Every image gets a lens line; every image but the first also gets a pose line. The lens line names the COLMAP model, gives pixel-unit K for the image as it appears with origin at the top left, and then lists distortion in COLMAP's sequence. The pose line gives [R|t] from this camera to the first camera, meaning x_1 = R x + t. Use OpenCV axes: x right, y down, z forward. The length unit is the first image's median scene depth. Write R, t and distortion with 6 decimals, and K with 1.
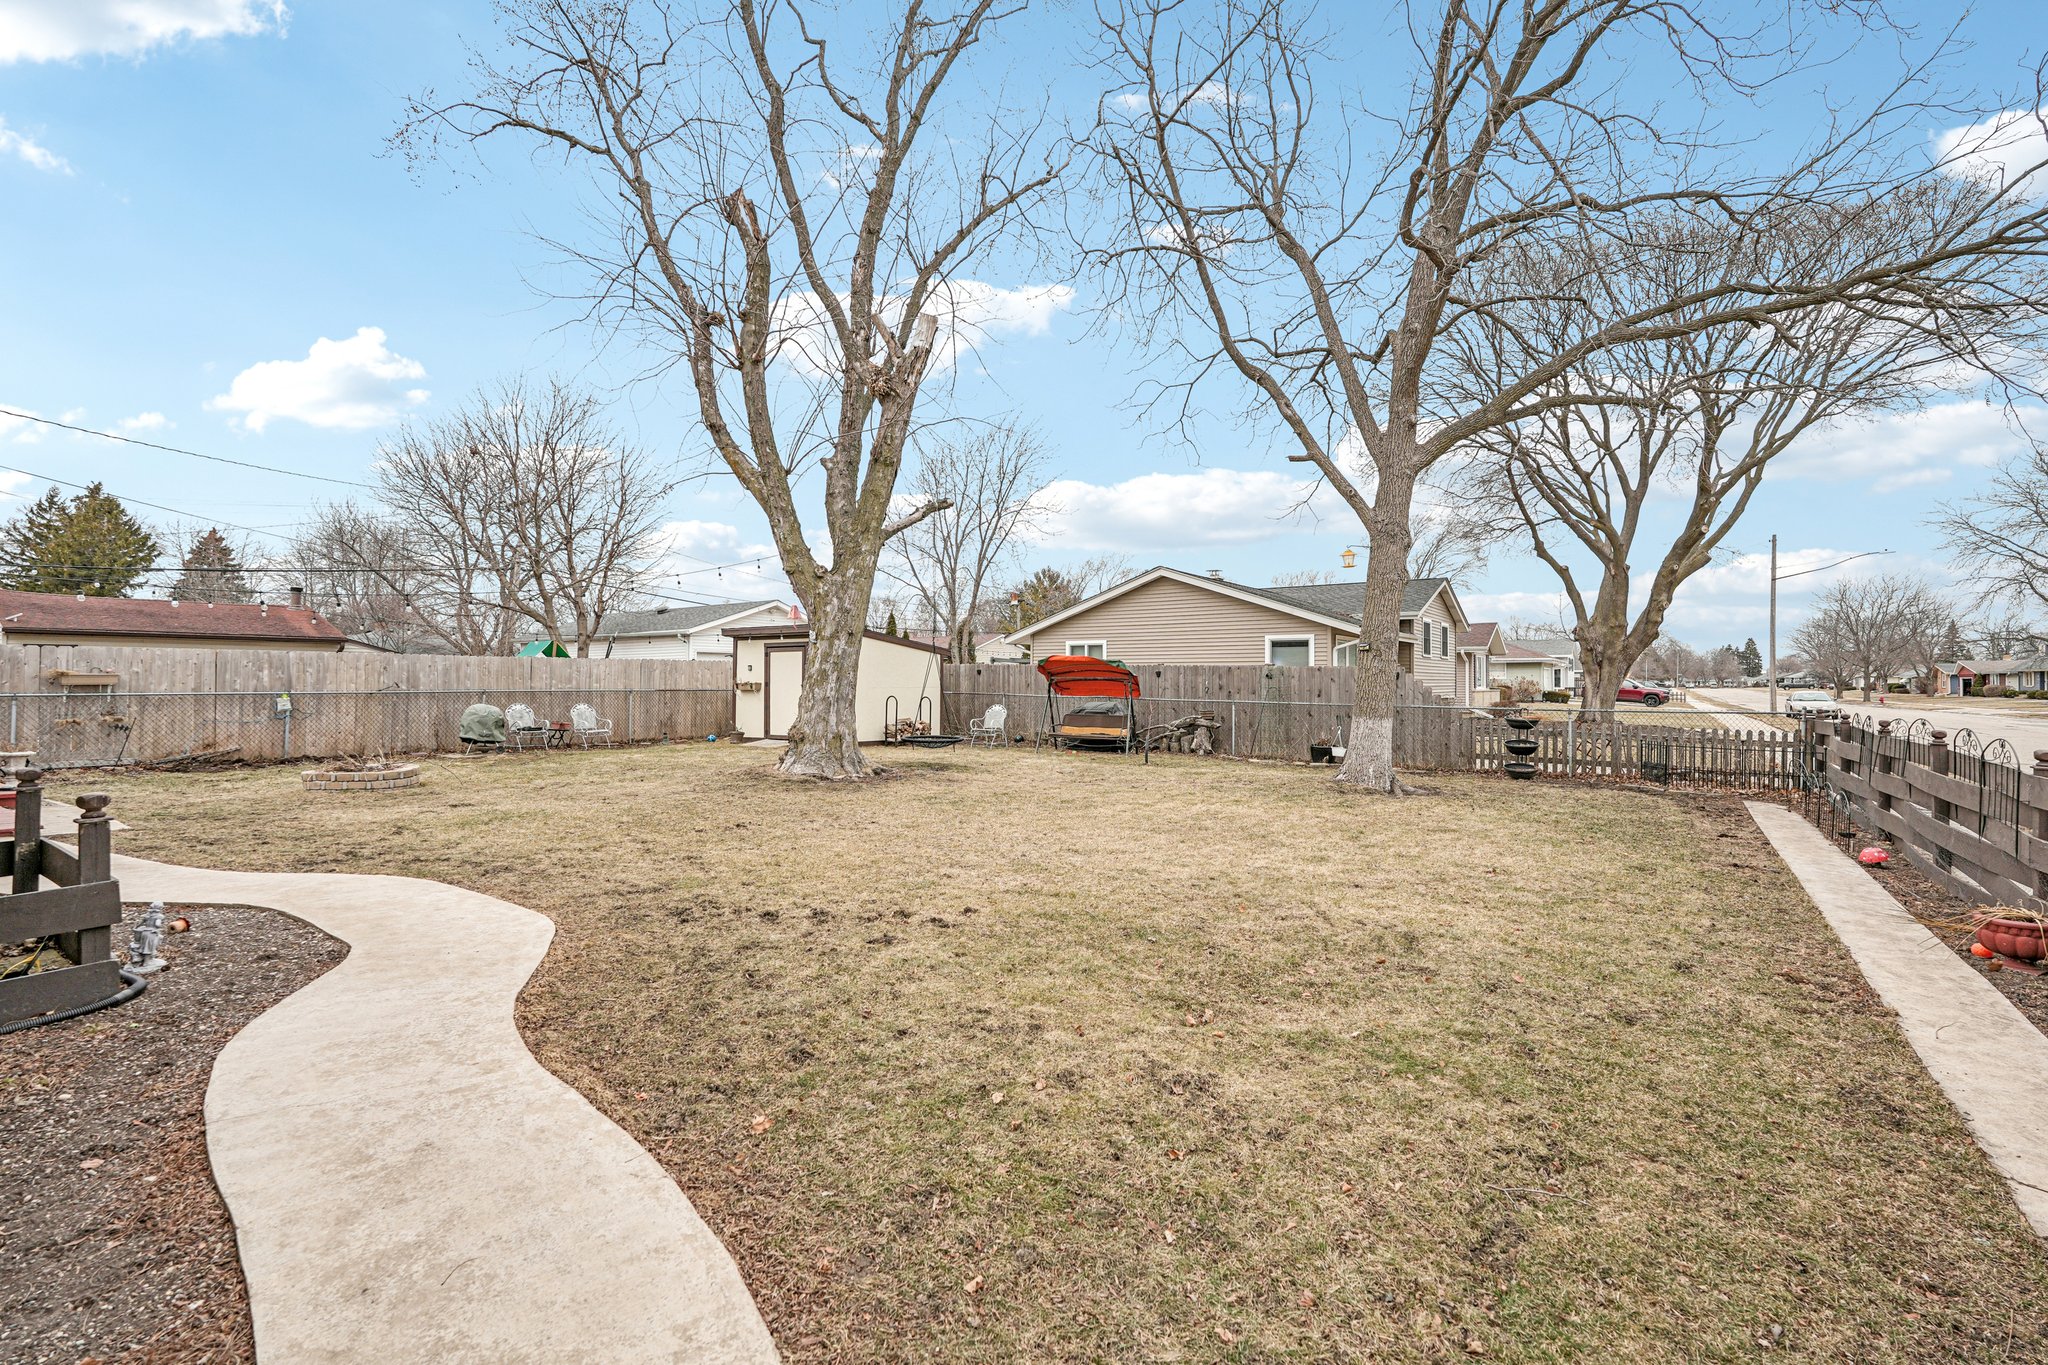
lens RADIAL K [[945.2, 0, 1024.0], [0, 945.2, 682.5], [0, 0, 1]] dist [-0.001060, -0.000212]
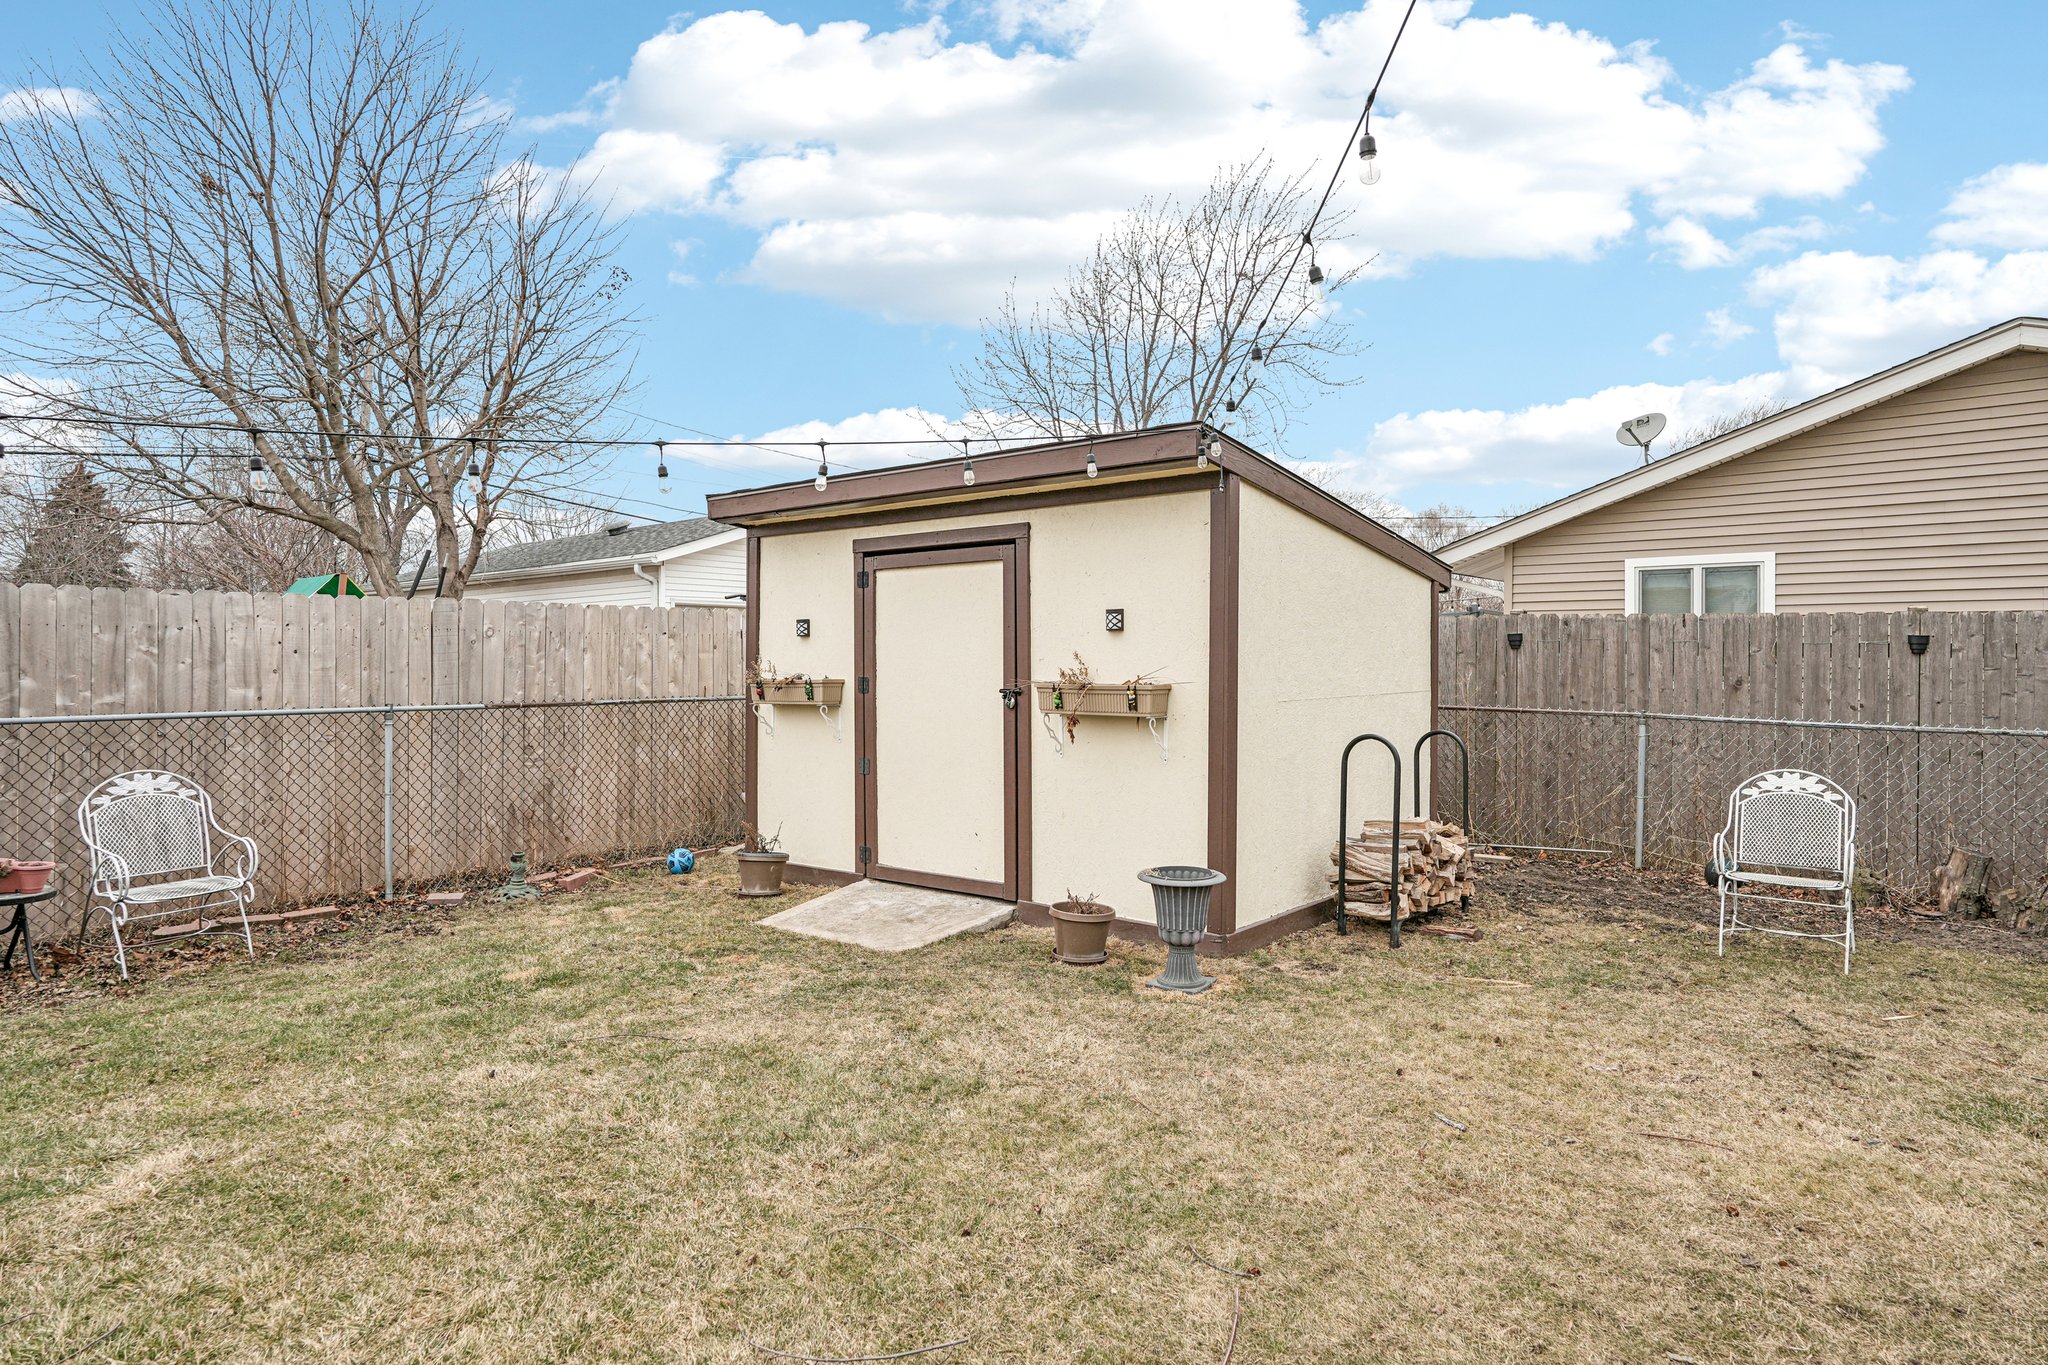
lens RADIAL K [[1133.3, 0, 1024.0], [0, 1133.3, 682.5], [0, 0, 1]] dist [-0.001096, 0.000079]
pose [[0.997922, -0.001739, -0.064409, -0.199985], [0.003074, 0.999782, 0.020644, -0.005619], [0.064360, -0.020799, 0.997710, 0.655599]]
